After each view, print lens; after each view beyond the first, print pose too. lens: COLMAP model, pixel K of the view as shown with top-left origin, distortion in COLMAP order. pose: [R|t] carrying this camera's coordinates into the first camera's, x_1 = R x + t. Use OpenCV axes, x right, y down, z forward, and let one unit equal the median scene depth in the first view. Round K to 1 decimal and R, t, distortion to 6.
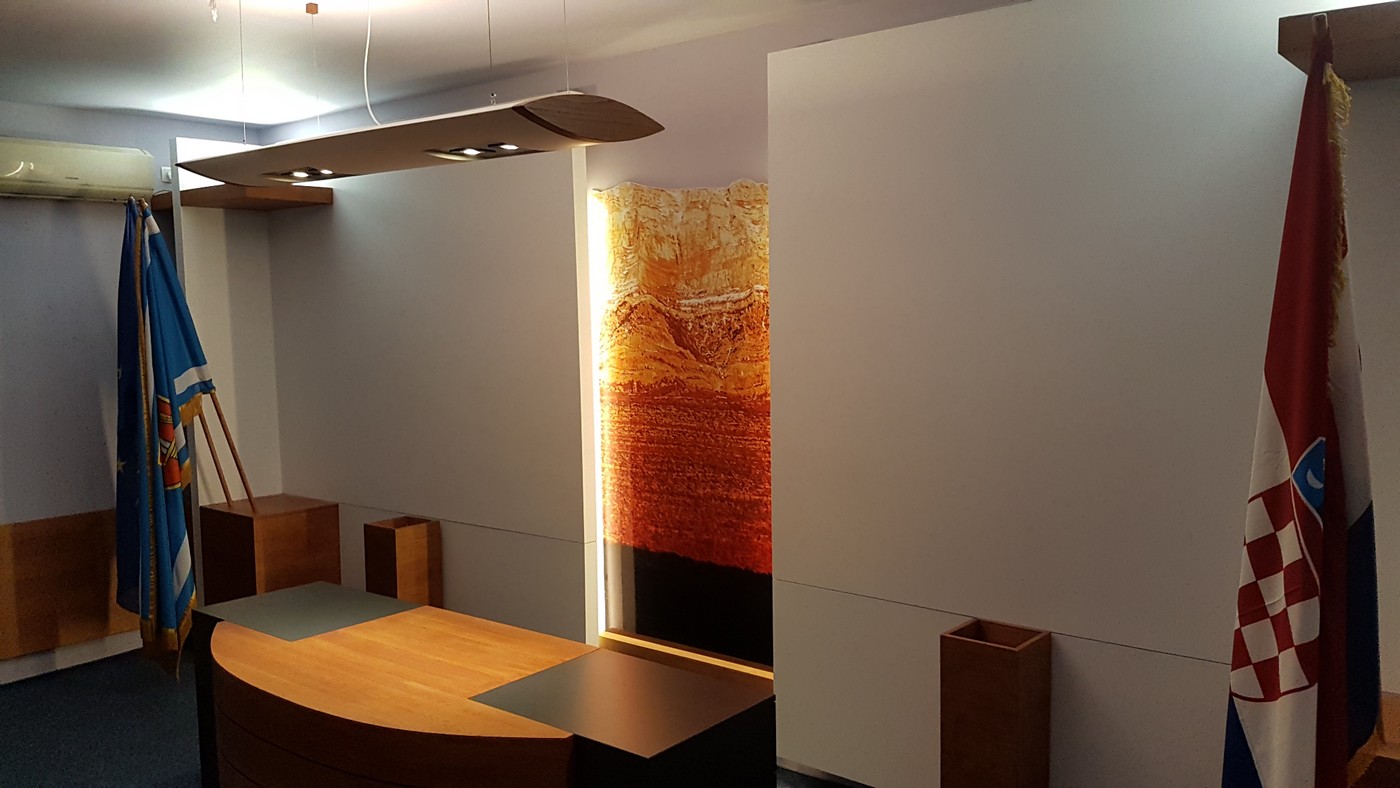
lens RADIAL K [[1069.4, 0, 715.8], [0, 1069.4, 418.6], [0, 0, 1]] dist [0.210272, -0.413029]
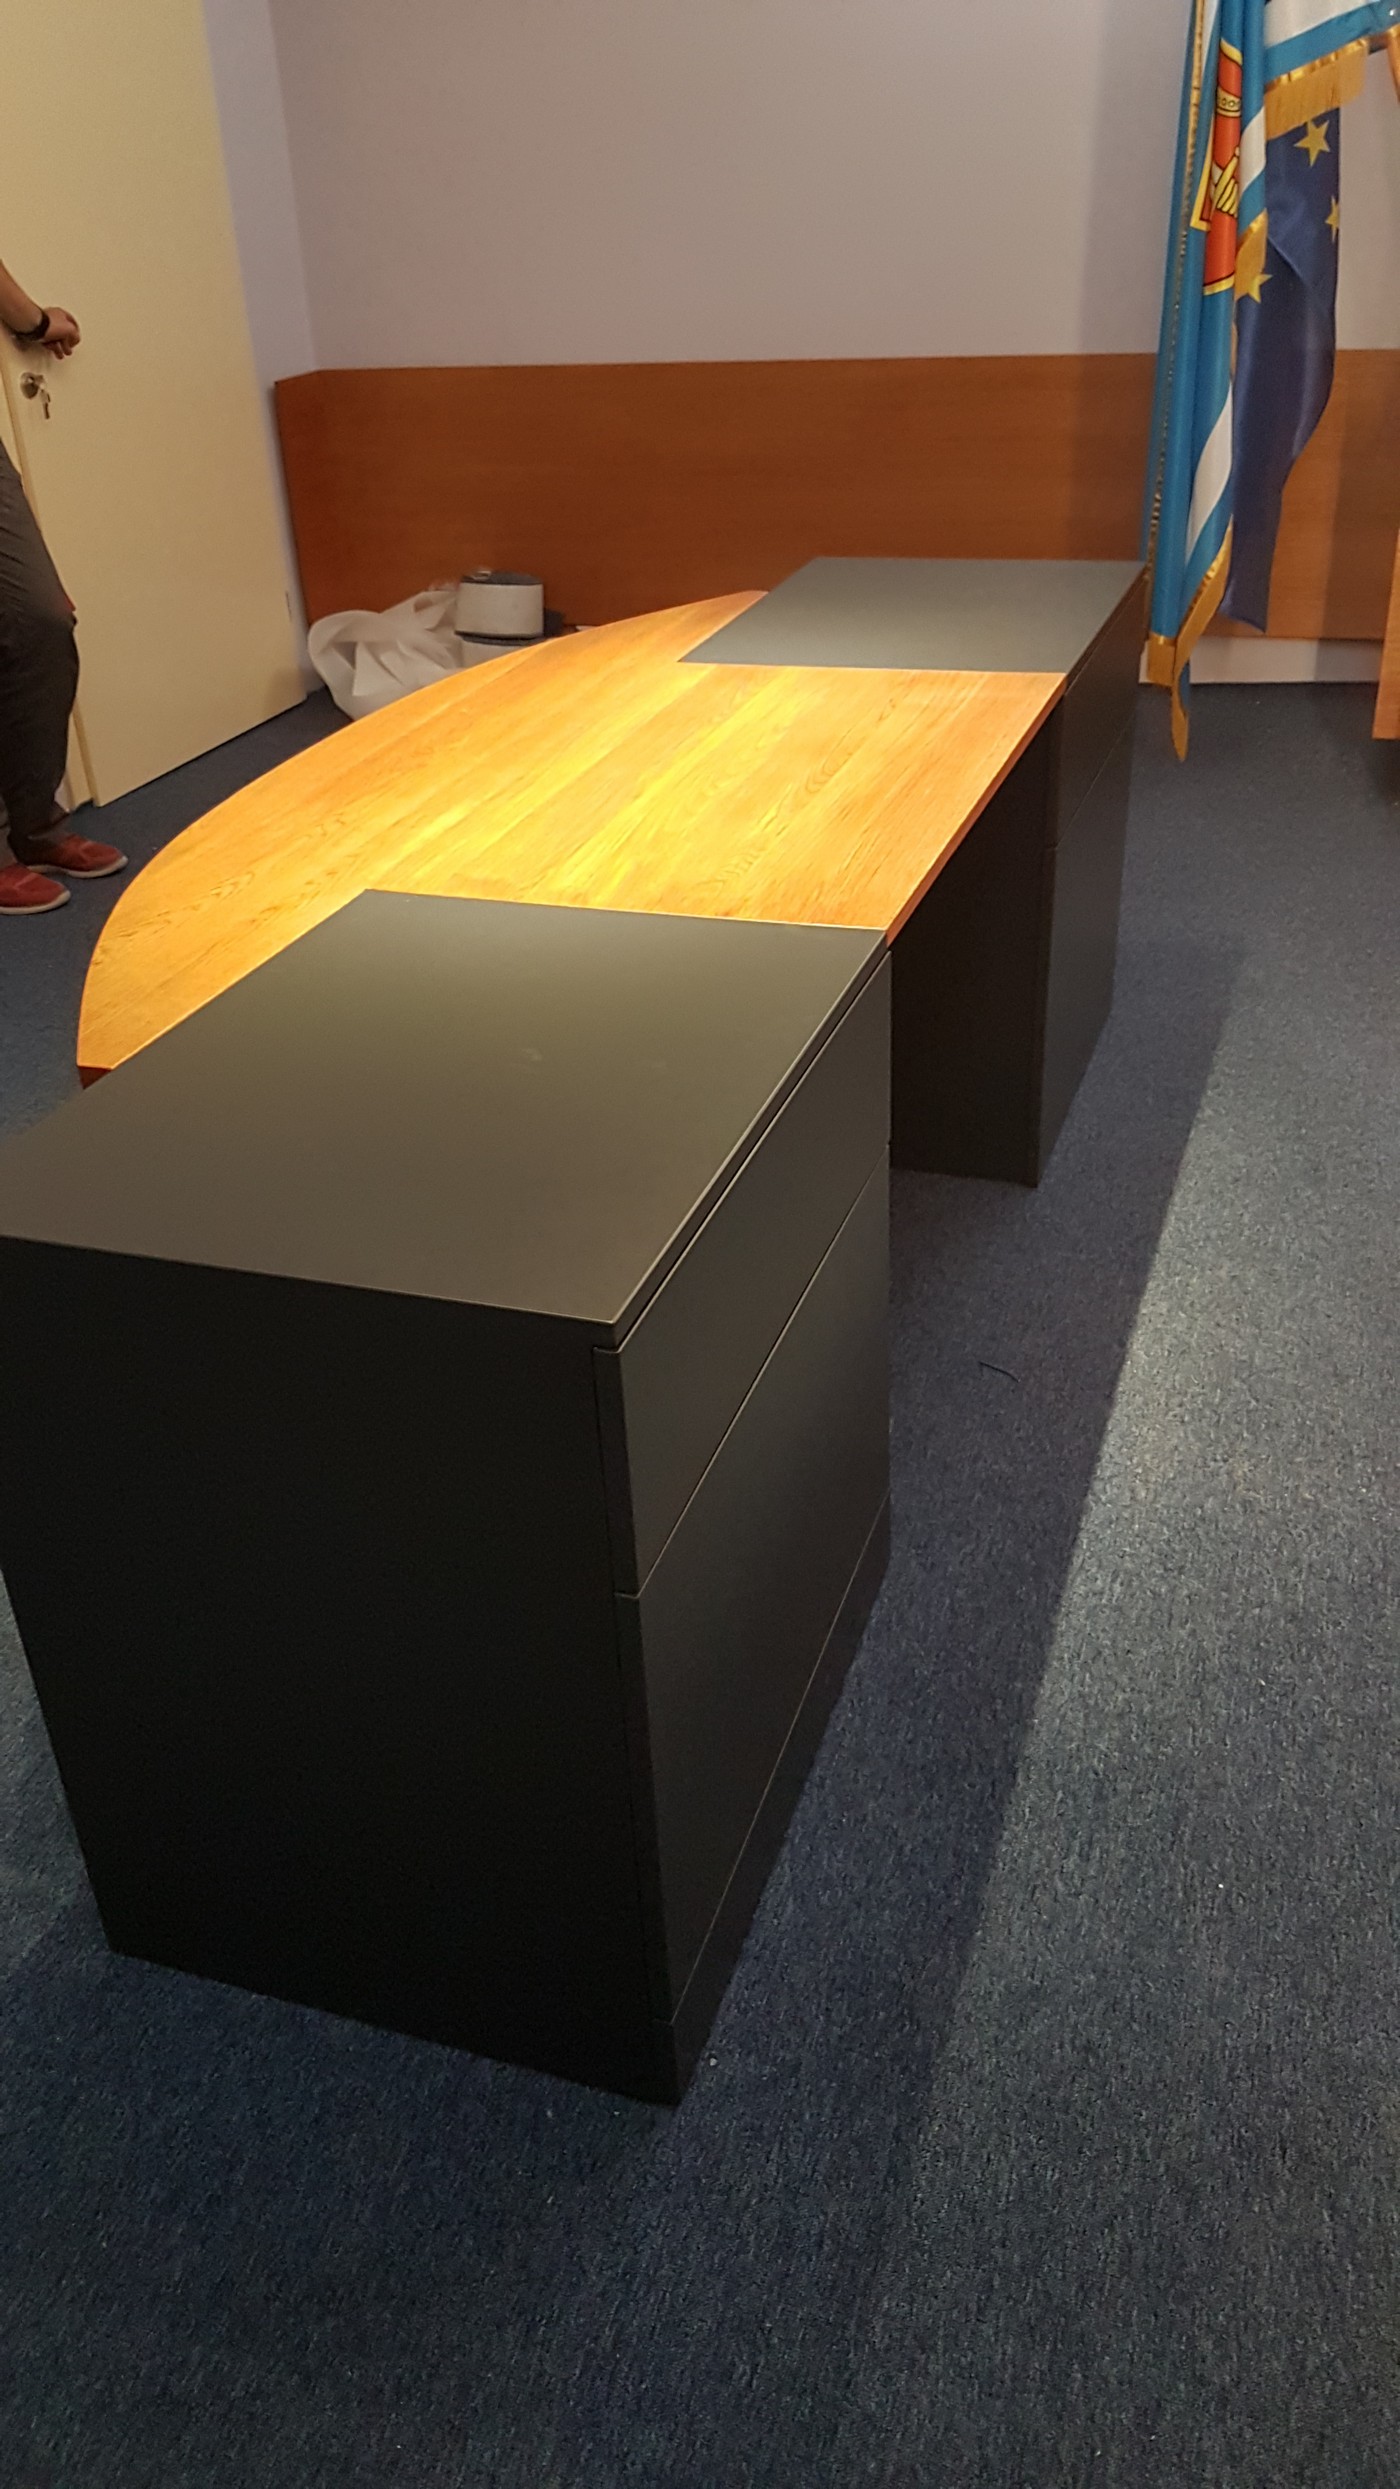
lens RADIAL K [[1959.9, 0, 700.0], [0, 1959.9, 1244.5], [0, 0, 1]] dist [0.083740, -0.177035]
pose [[0.335315, 0.473109, -0.814697, 0.264913], [-0.055608, 0.873193, 0.484192, 0.030833], [0.940463, -0.117053, 0.319103, 0.620263]]
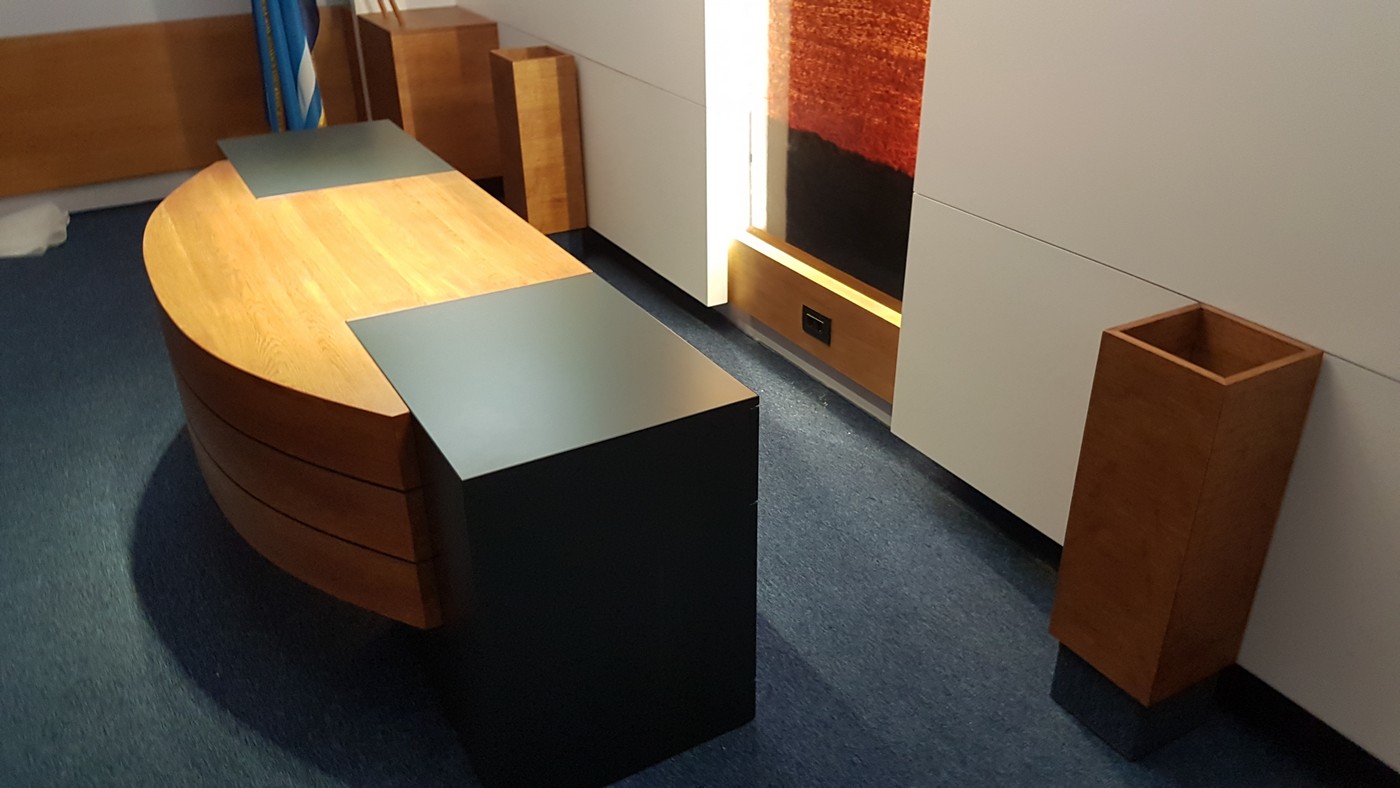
lens RADIAL K [[1069.4, 0, 715.8], [0, 1069.4, 418.6], [0, 0, 1]] dist [0.210272, -0.413029]
pose [[0.933851, 0.179884, -0.309133, 0.155400], [-0.042664, 0.914173, 0.403073, 0.015037], [0.355107, -0.363222, 0.861376, 0.321057]]
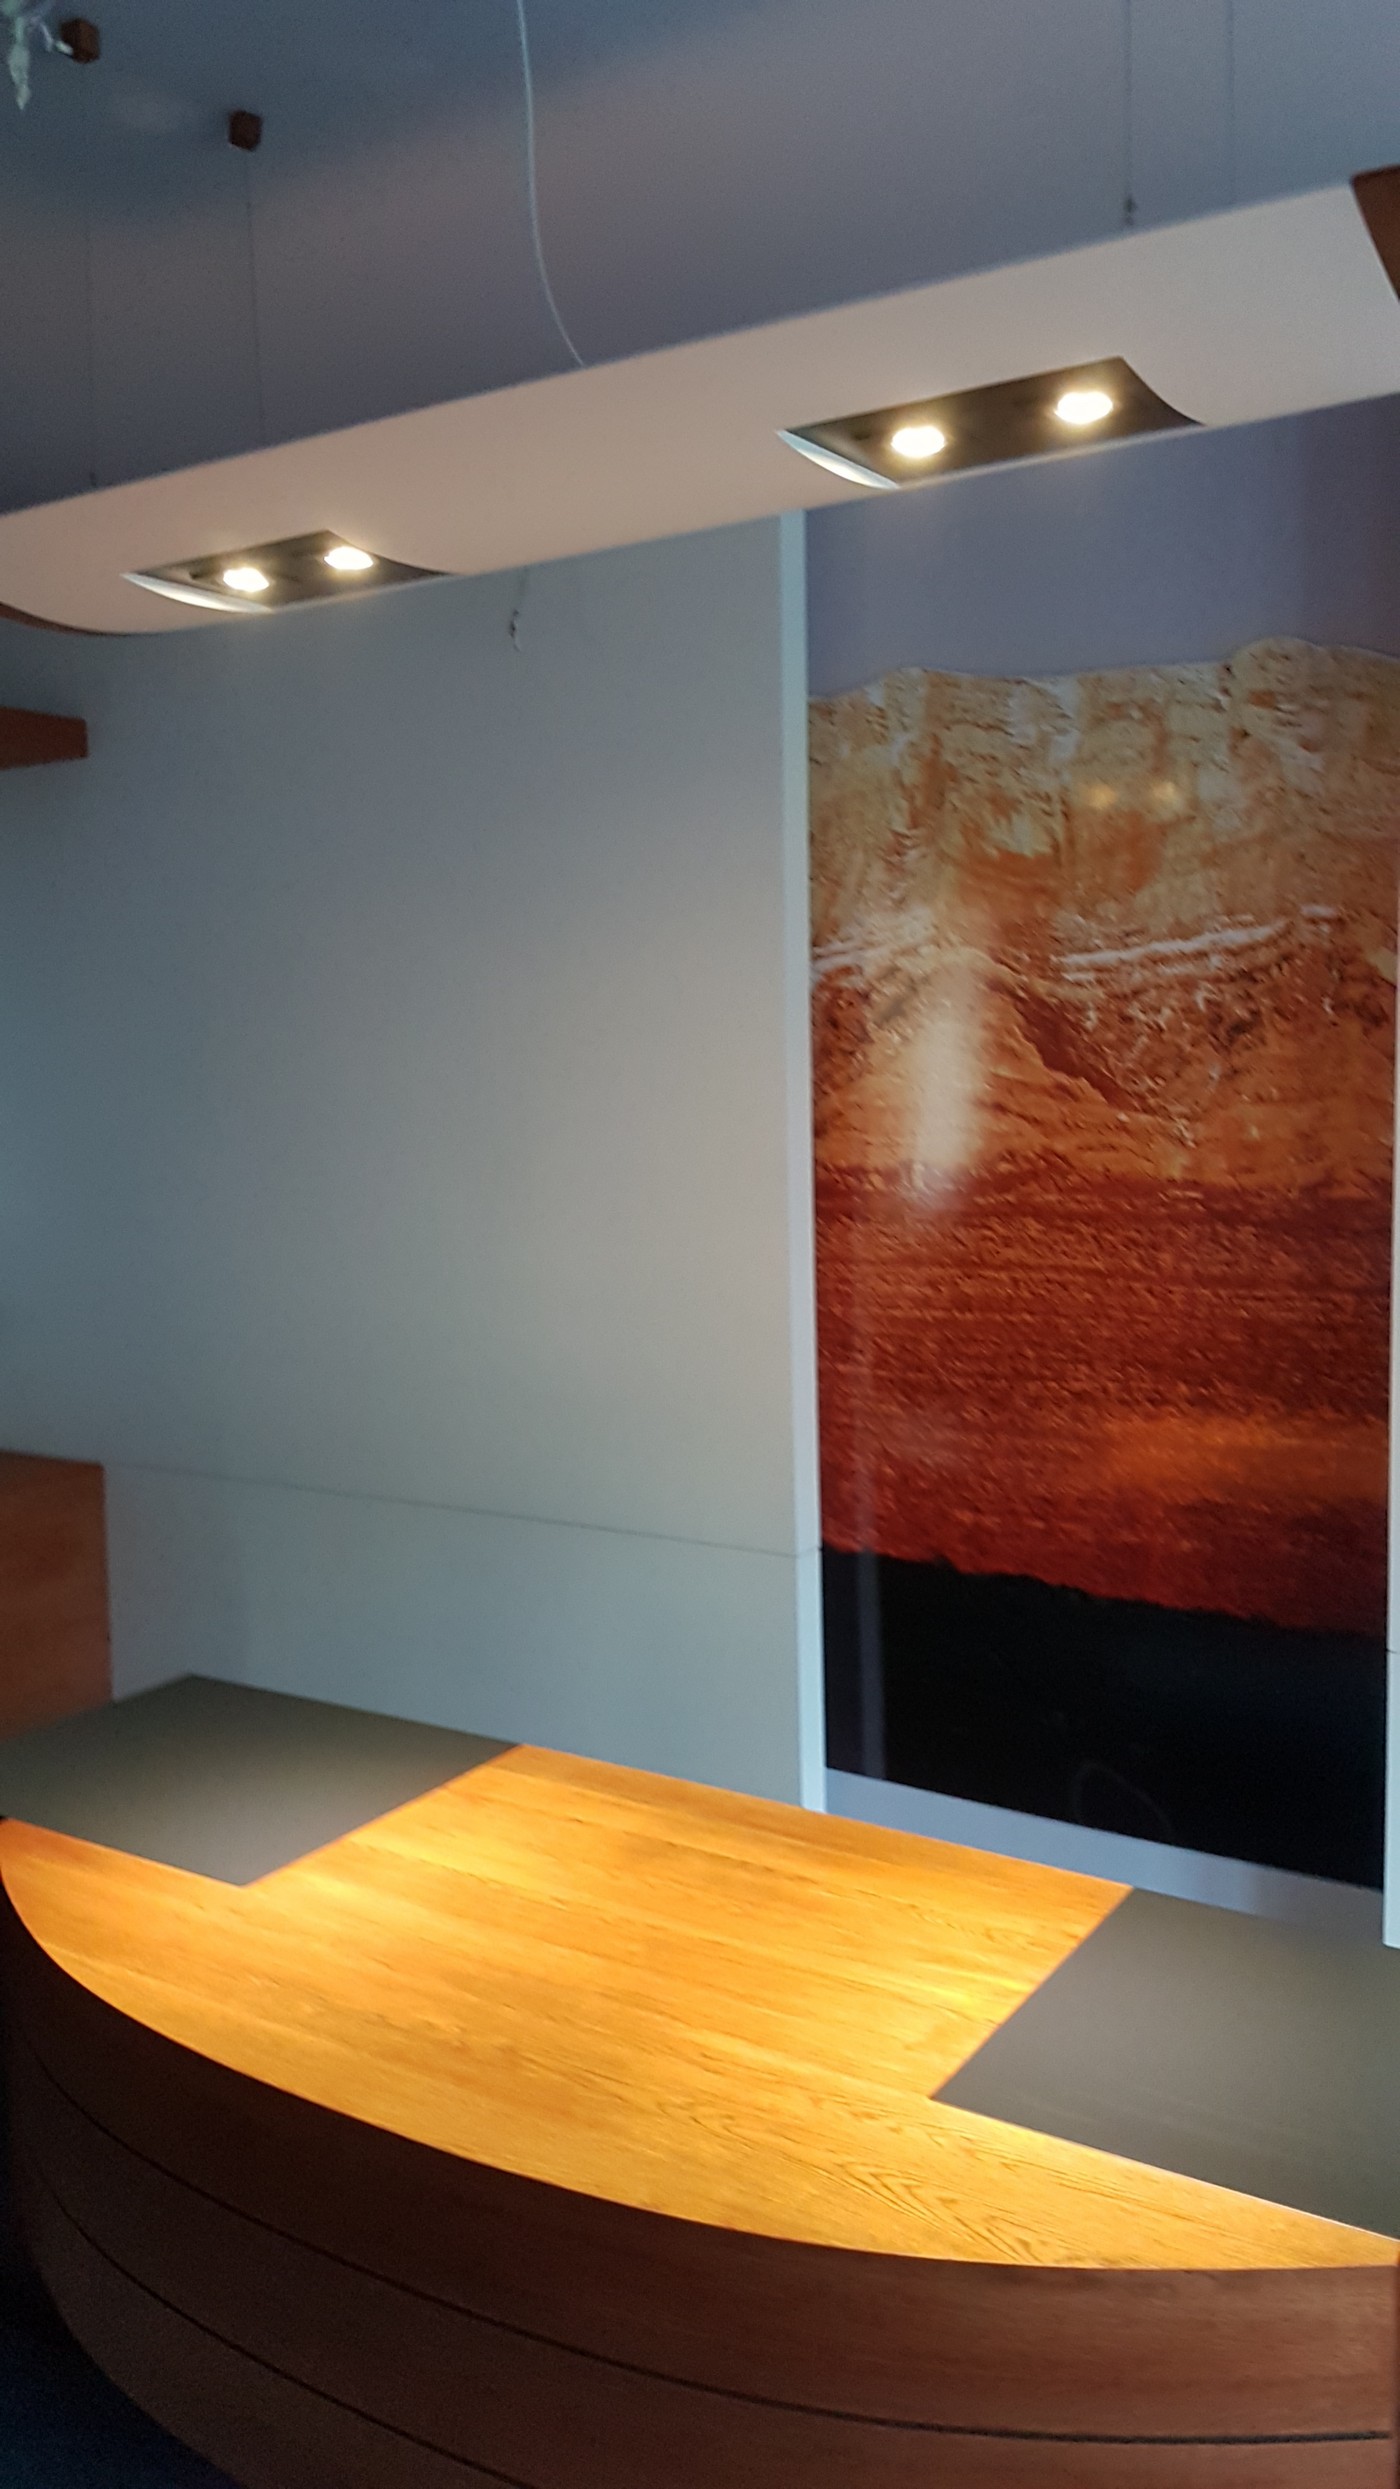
lens RADIAL K [[1901.2, 0, 667.0], [0, 1901.2, 1276.2], [0, 0, 1]] dist [0.210272, -0.413029]
pose [[0.996193, -0.023380, 0.083982, -0.246805], [0.022137, 0.999632, 0.015700, -0.004441], [-0.084318, -0.013781, 0.996344, 0.290496]]
